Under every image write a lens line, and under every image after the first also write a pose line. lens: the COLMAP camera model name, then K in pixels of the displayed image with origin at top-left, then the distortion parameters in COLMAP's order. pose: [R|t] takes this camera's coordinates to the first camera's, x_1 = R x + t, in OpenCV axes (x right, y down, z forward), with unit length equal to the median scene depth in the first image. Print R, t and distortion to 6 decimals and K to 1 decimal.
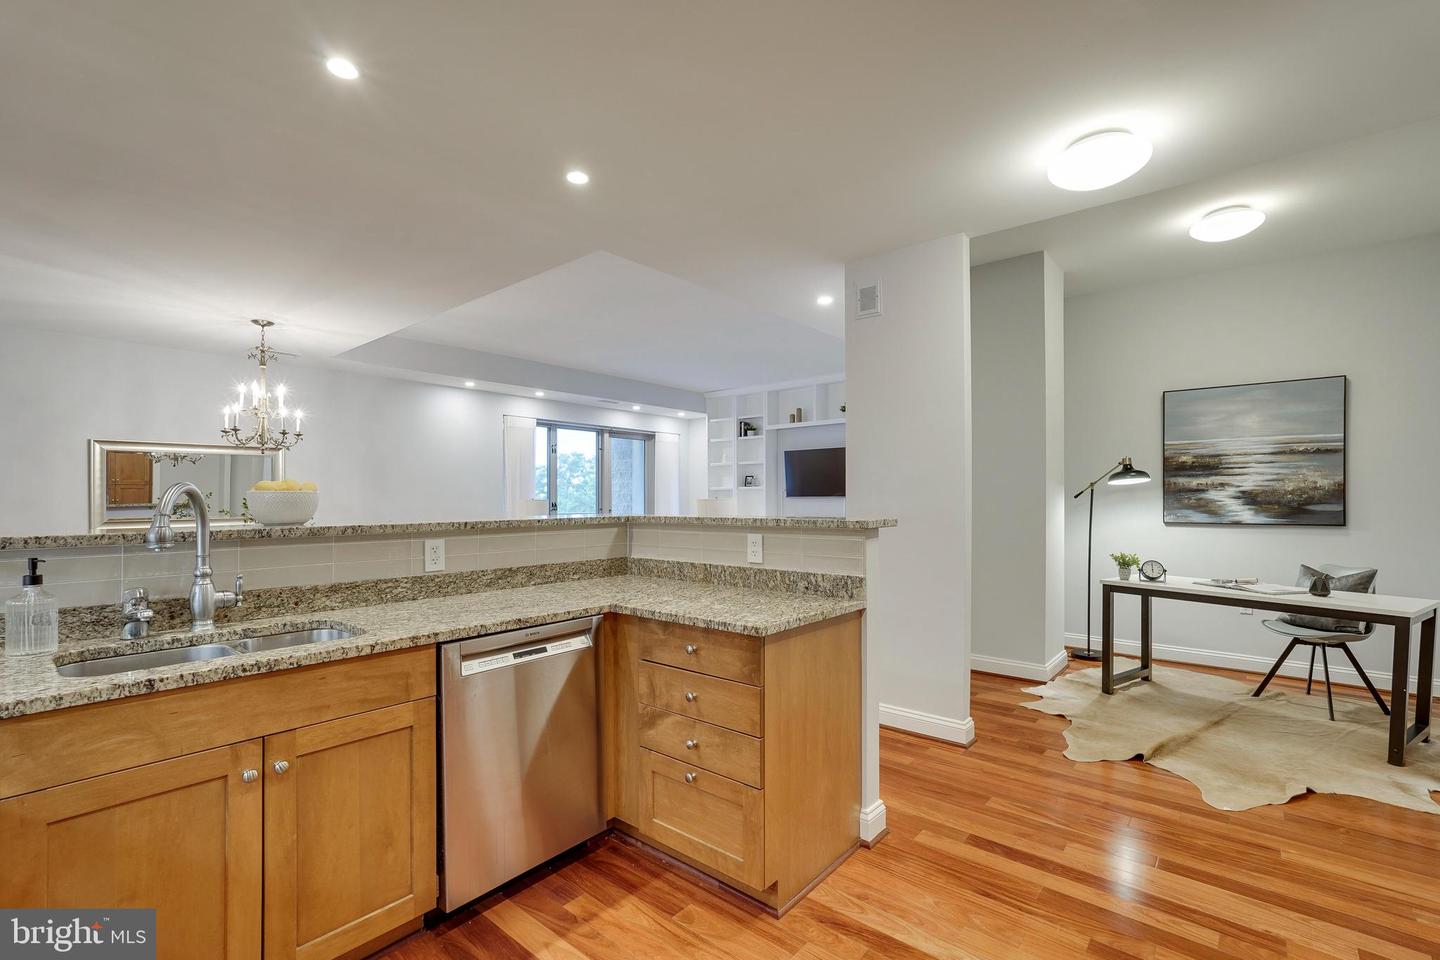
lens RADIAL K [[639.5, 0, 724.2], [0, 639.5, 483.1], [0, 0, 1]] dist [-0.005657, 0.001134]
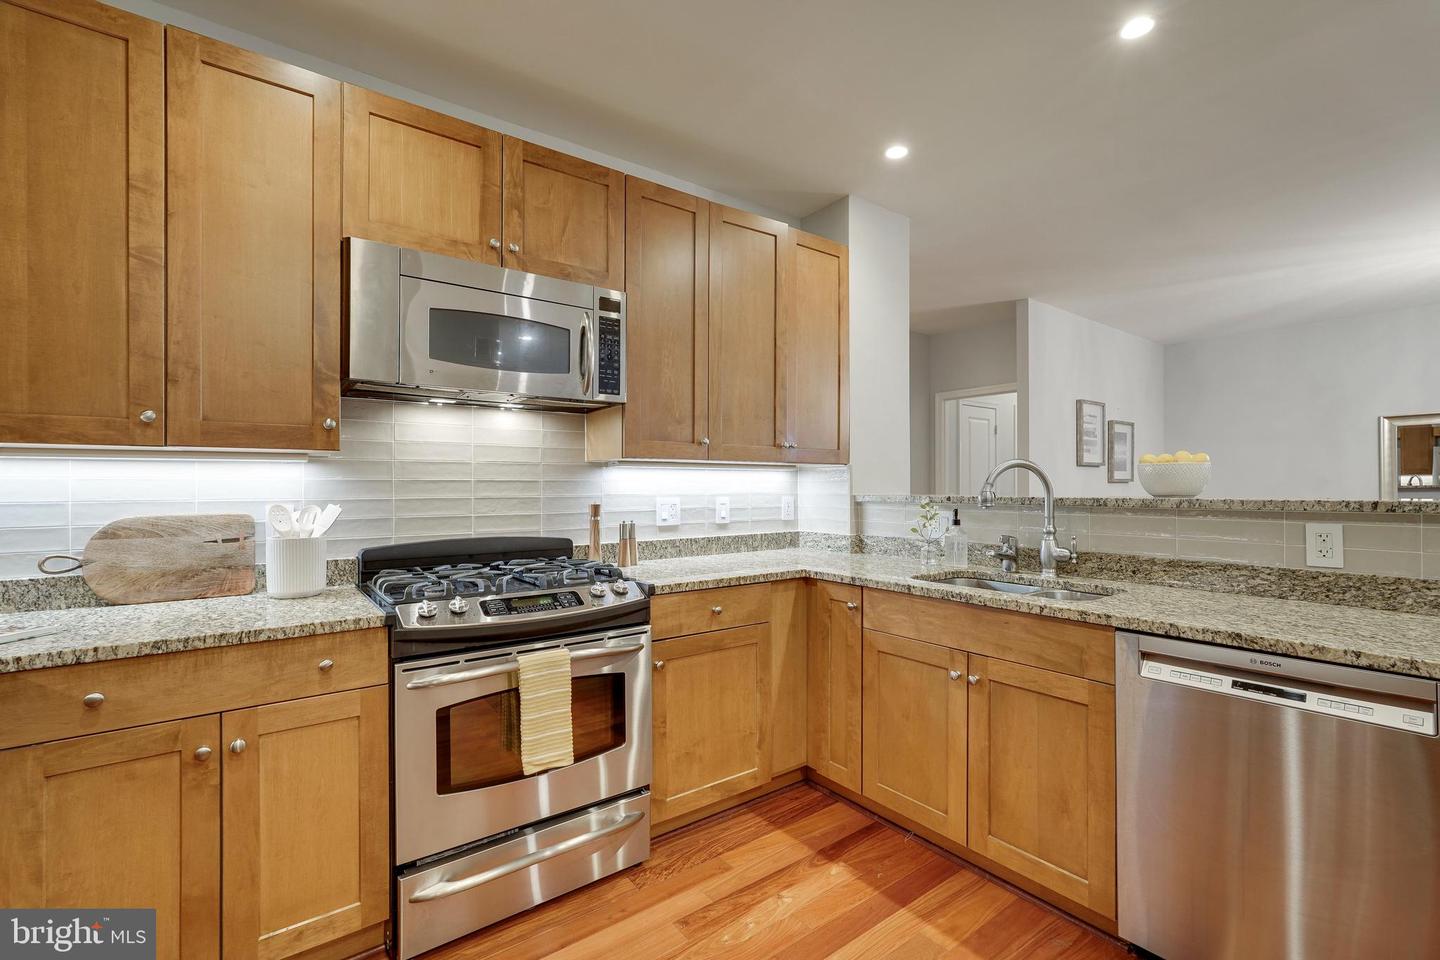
lens RADIAL K [[636.0, 0, 720.5], [0, 636.0, 482.5], [0, 0, 1]] dist [-0.014259, 0.007887]
pose [[-0.228353, -0.002155, -0.973576, 0.212777], [0.025105, 0.999652, -0.008101, 0.016227], [0.973255, -0.026291, -0.228219, 0.264854]]
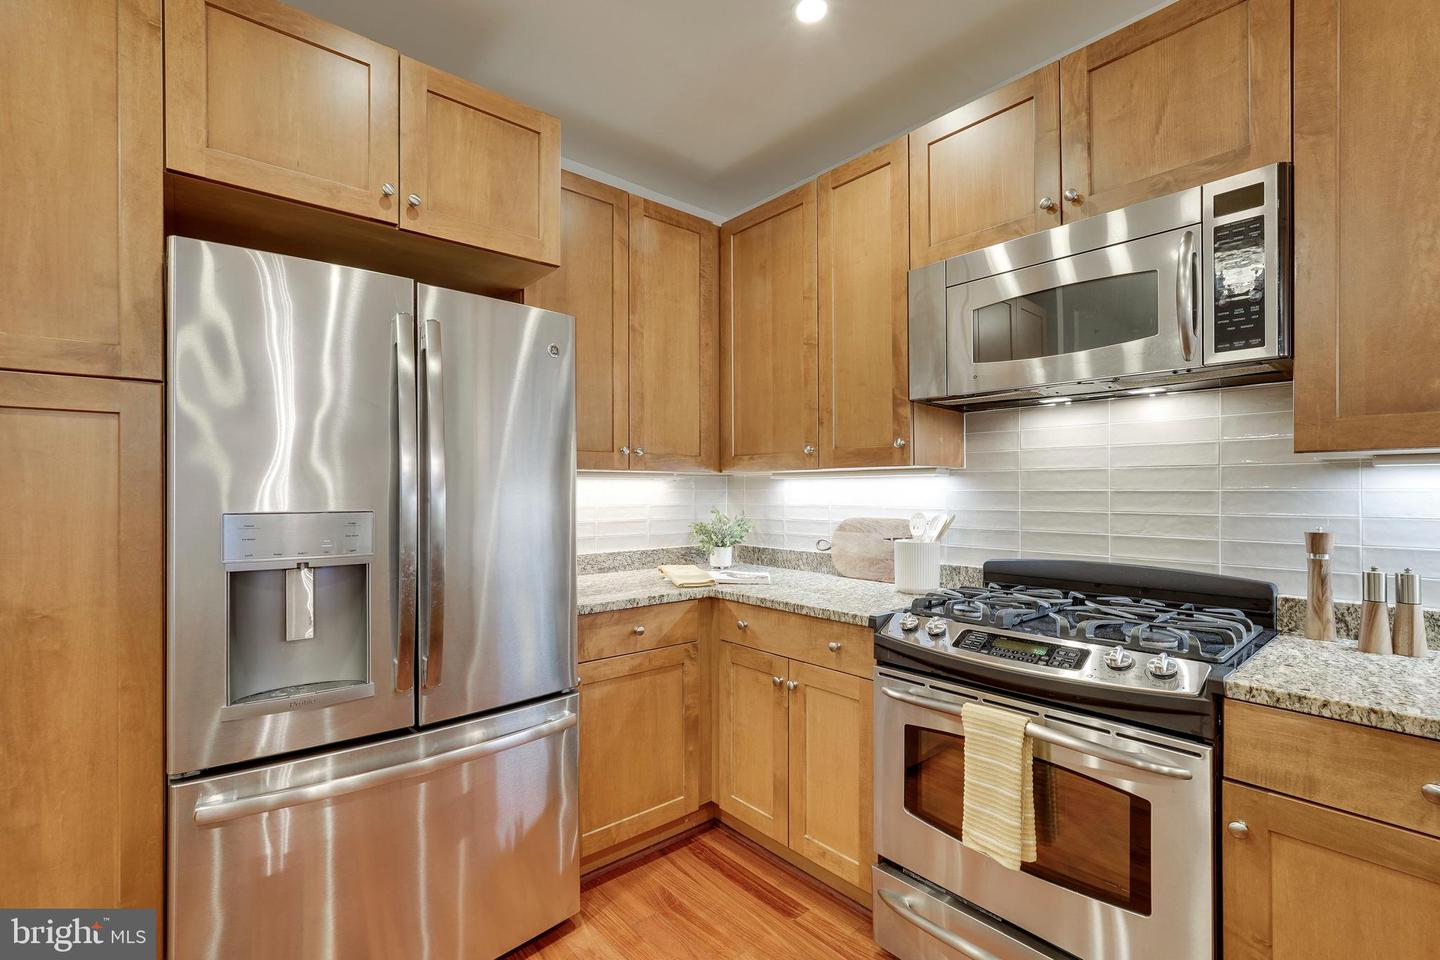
lens RADIAL K [[637.4, 0, 724.0], [0, 637.4, 486.8], [0, 0, 1]] dist [-0.012815, 0.008929]
pose [[-0.987923, 0.003965, 0.154894, -0.057511], [-0.000326, 0.999617, -0.027667, 0.013957], [-0.154944, -0.027383, -0.987544, 0.398302]]
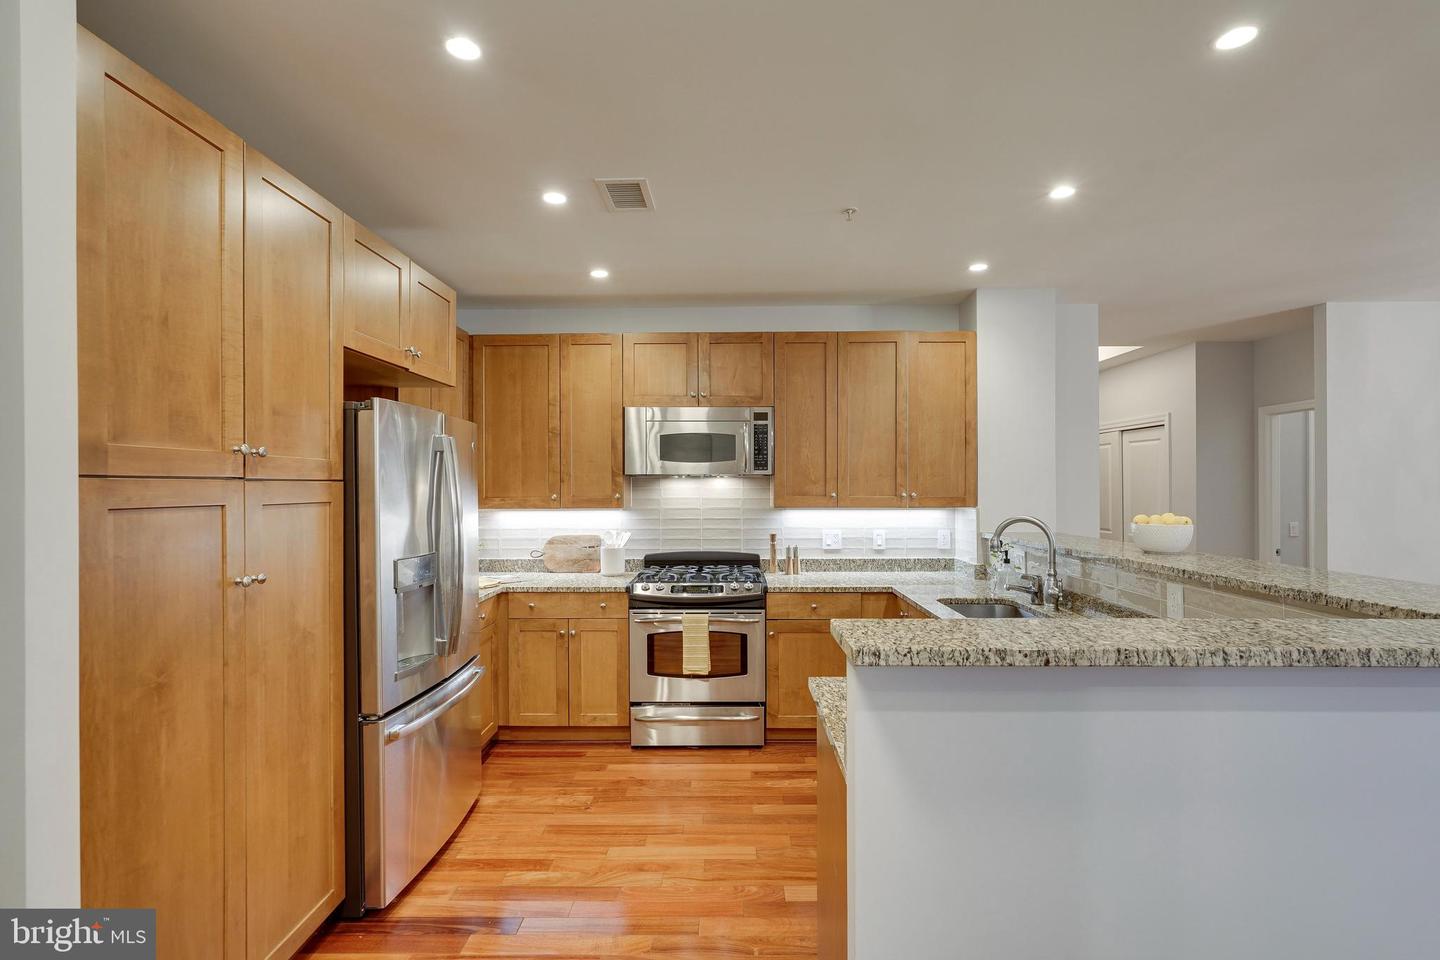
lens RADIAL K [[660.2, 0, 719.5], [0, 660.2, 482.6], [0, 0, 1]] dist [-0.011920, 0.007229]
pose [[-0.775844, 0.001207, -0.630923, 0.331817], [0.019311, 0.999575, -0.021834, -0.024694], [0.630629, -0.029124, -0.775538, 0.698805]]
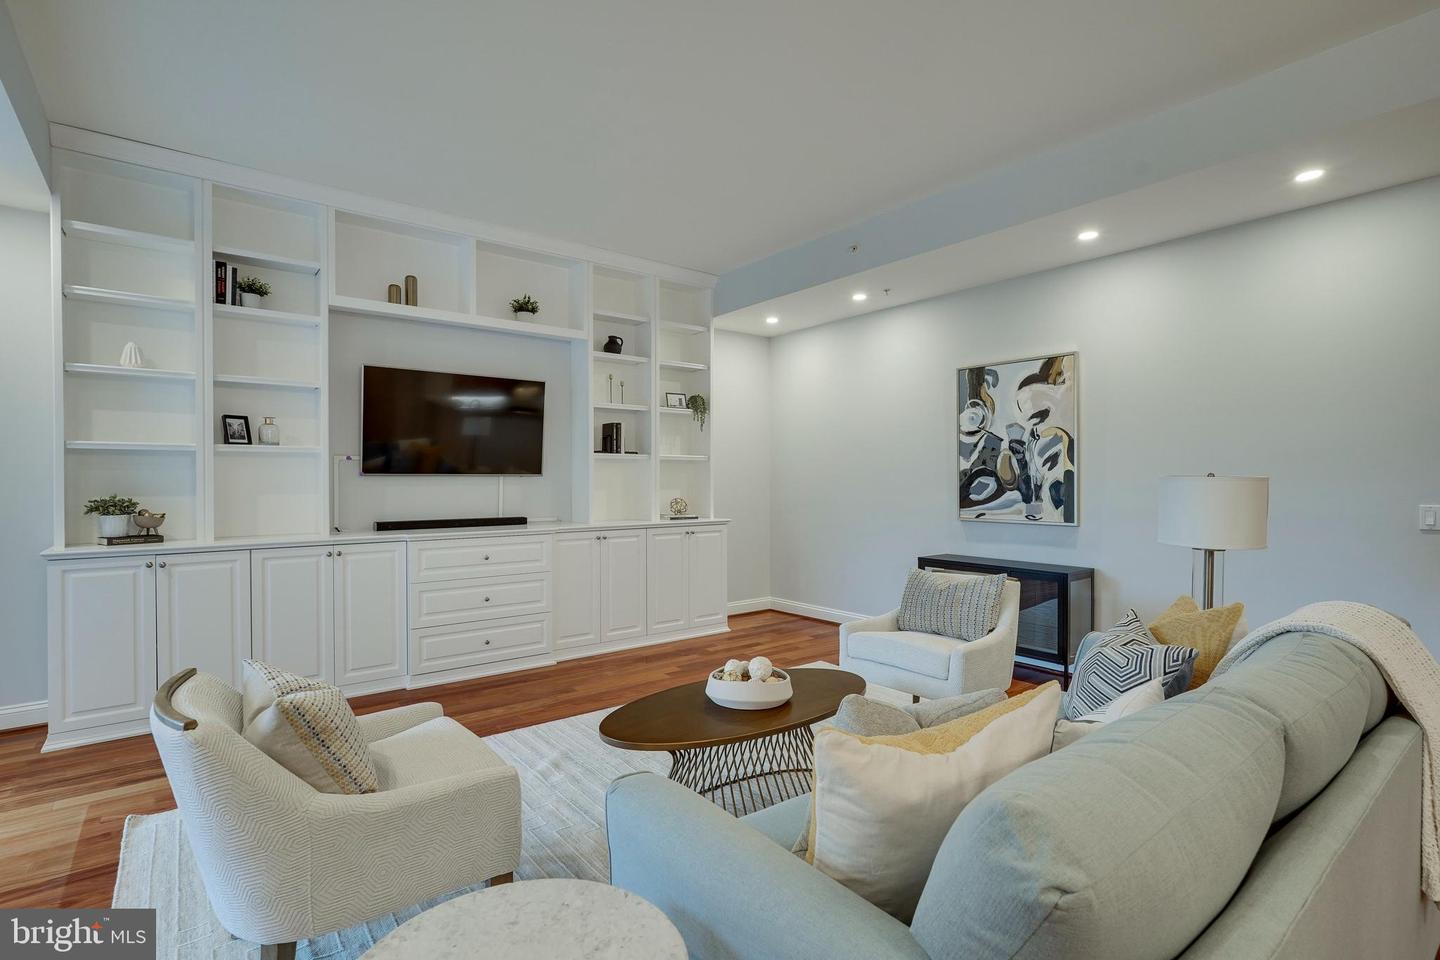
lens RADIAL K [[692.5, 0, 722.1], [0, 692.5, 481.1], [0, 0, 1]] dist [-0.002595, 0.001003]
pose [[0.200057, 0.000256, 0.979784, -0.633479], [-0.025378, 0.999666, 0.004921, 0.037478], [-0.979456, -0.025849, 0.199996, 1.390411]]
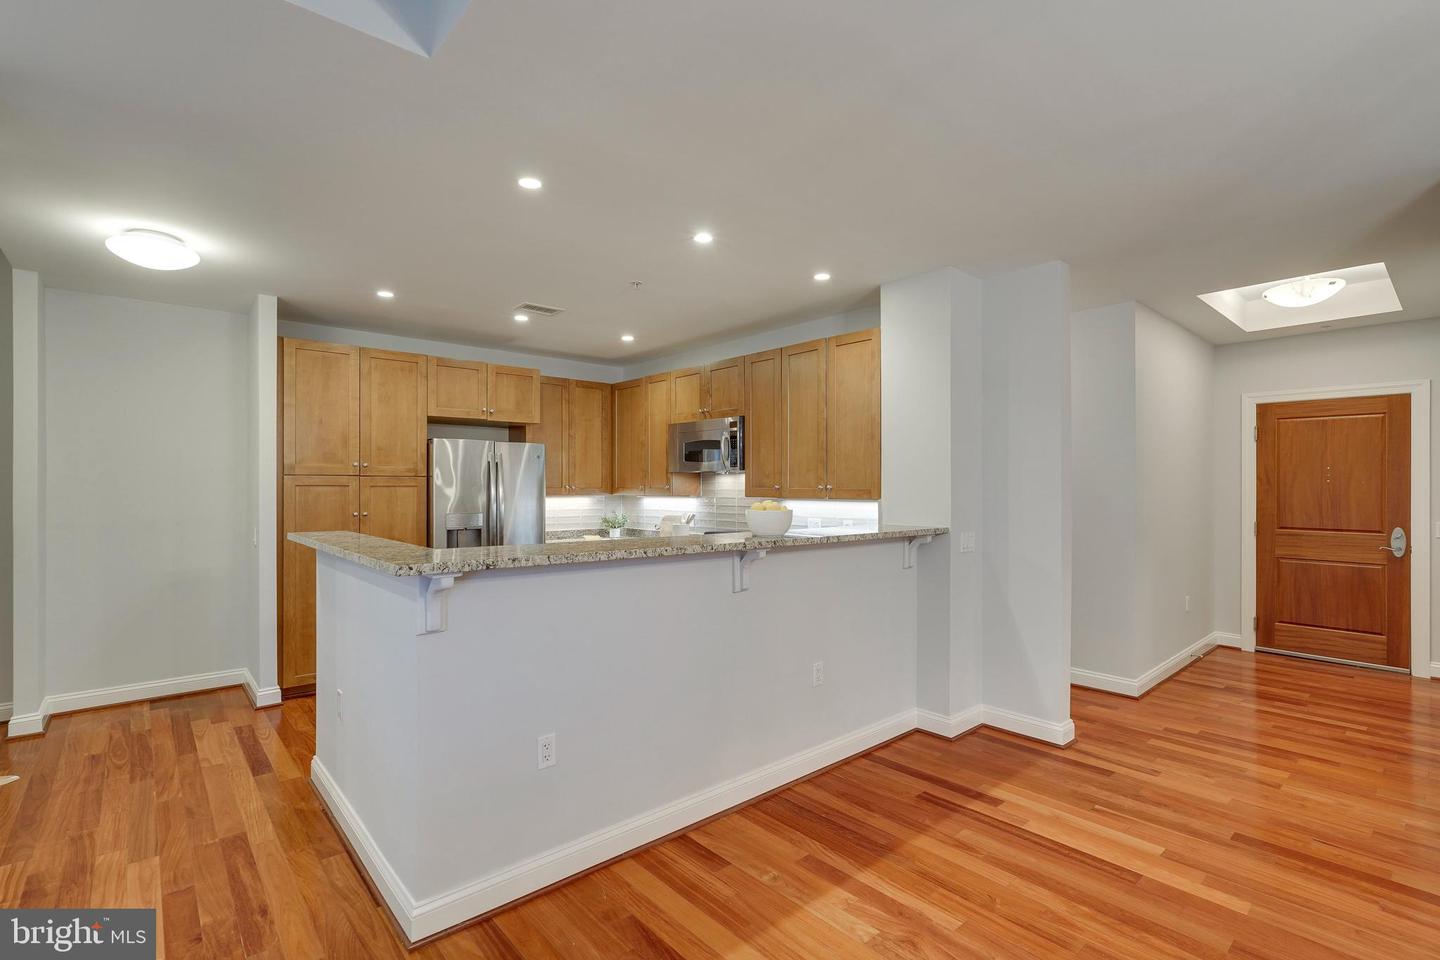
lens RADIAL K [[665.7, 0, 721.3], [0, 665.7, 484.1], [0, 0, 1]] dist [-0.002565, 0.000646]
pose [[-0.989279, 0.001979, 0.146028, -0.389348], [-0.001786, 0.999669, -0.025651, -0.002733], [-0.146030, -0.025637, -0.988948, 1.150981]]
